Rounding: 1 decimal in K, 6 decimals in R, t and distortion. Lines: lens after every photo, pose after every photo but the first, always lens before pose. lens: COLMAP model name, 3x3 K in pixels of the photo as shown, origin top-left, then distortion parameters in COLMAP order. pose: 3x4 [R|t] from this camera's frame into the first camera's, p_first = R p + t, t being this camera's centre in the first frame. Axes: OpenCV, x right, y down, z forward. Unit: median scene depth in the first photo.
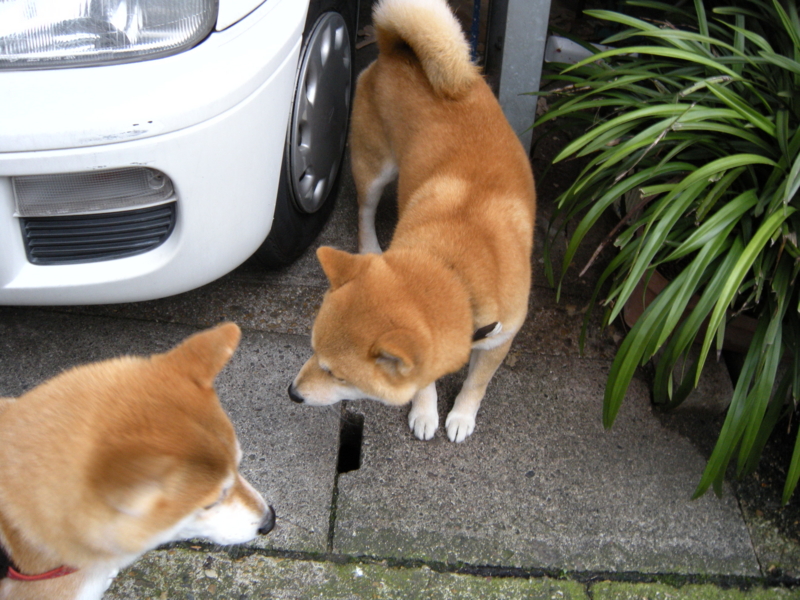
lens RADIAL K [[951.6, 0, 400.0], [0, 951.6, 300.0], [0, 0, 1]] dist [-0.277226, 0.345290]
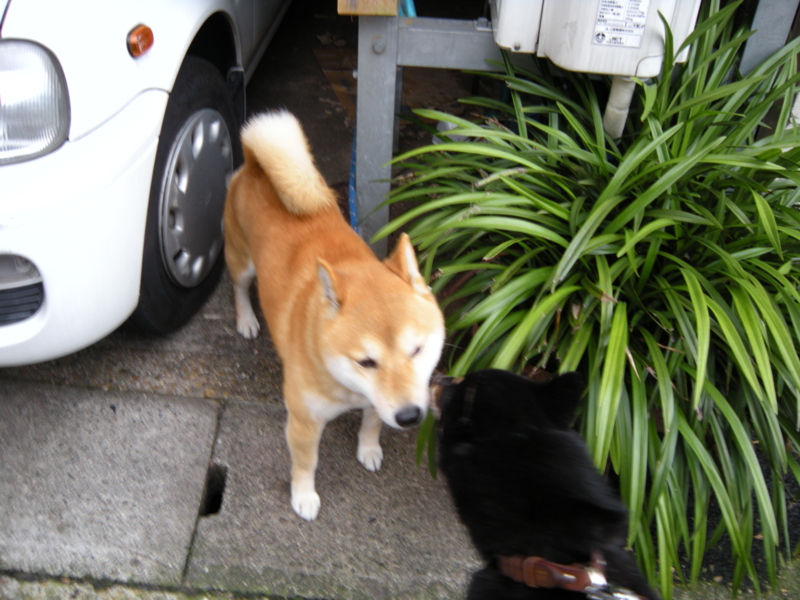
lens RADIAL K [[951.6, 0, 400.0], [0, 951.6, 300.0], [0, 0, 1]] dist [-0.277226, 0.345290]
pose [[0.999600, 0.000610, 0.028269, 0.144955], [0.001233, 0.997877, -0.065119, -0.004117], [-0.028248, 0.065128, 0.997477, -0.138406]]
